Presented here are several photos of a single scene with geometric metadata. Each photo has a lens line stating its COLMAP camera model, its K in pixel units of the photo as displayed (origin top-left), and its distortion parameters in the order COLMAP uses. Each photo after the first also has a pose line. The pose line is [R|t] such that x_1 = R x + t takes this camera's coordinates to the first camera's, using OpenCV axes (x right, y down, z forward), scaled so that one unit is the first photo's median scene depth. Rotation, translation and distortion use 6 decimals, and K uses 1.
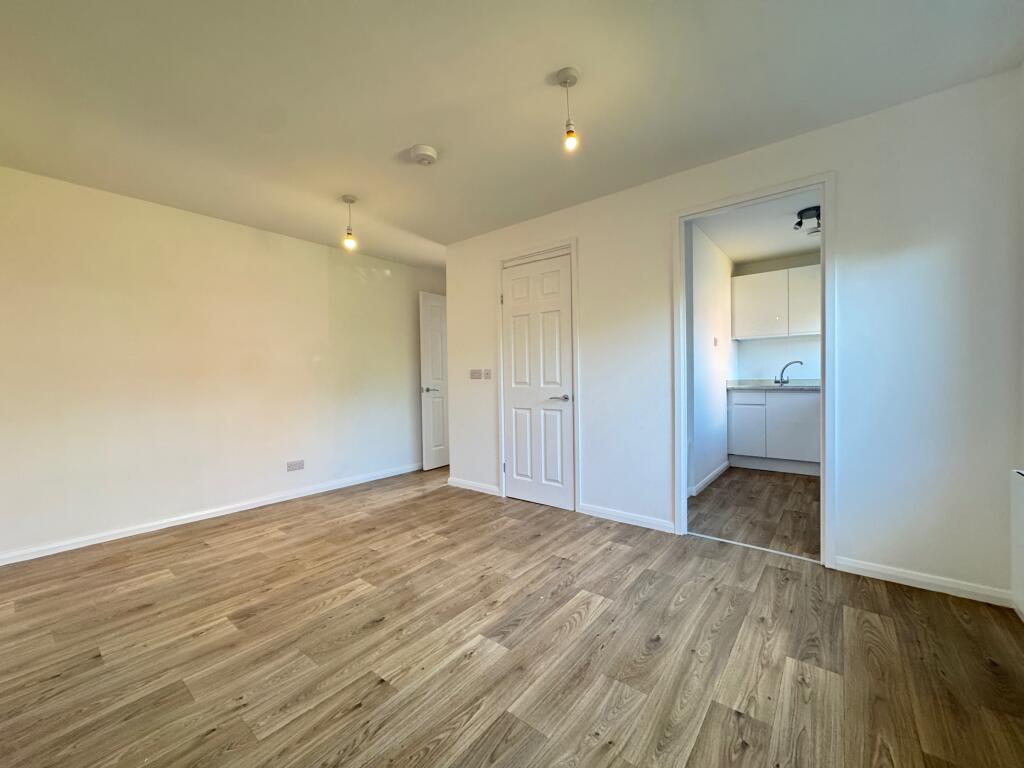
lens RADIAL K [[410.7, 0, 512.6], [0, 410.7, 382.9], [0, 0, 1]] dist [0.000044, 0.000065]
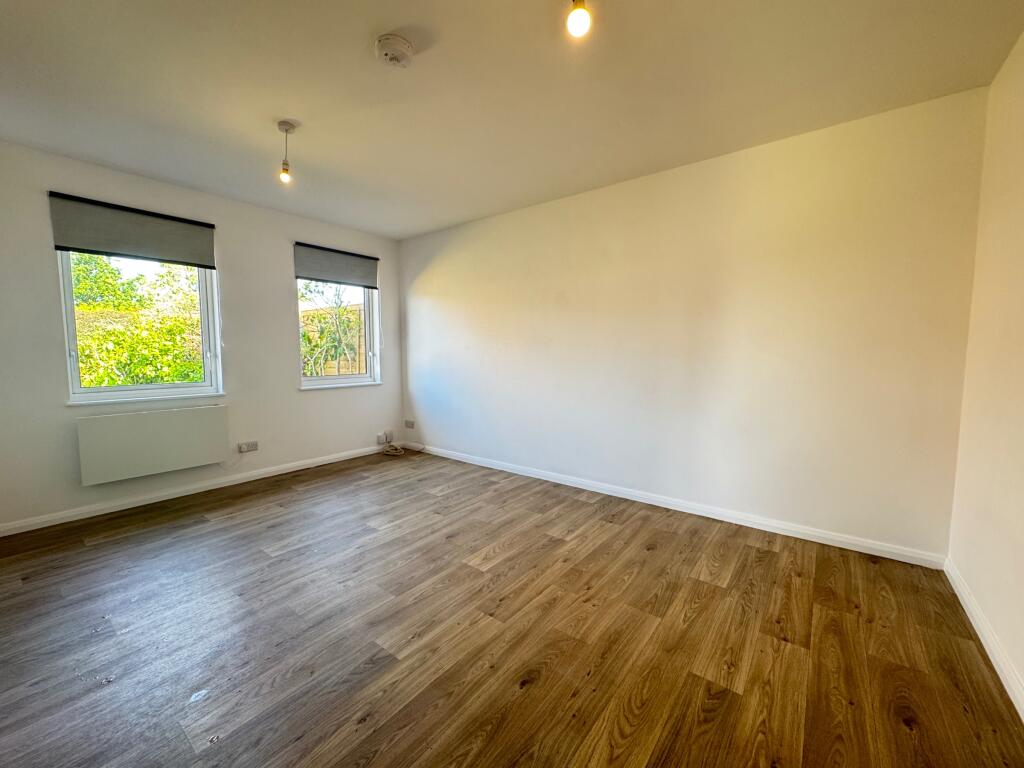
lens RADIAL K [[410.7, 0, 510.9], [0, 410.7, 383.9], [0, 0, 1]] dist [0.000044, 0.000065]
pose [[-0.999688, 0.021518, -0.012665, -0.481815], [0.020231, 0.995346, 0.094223, -0.052942], [0.014634, 0.093938, -0.995471, 2.132548]]
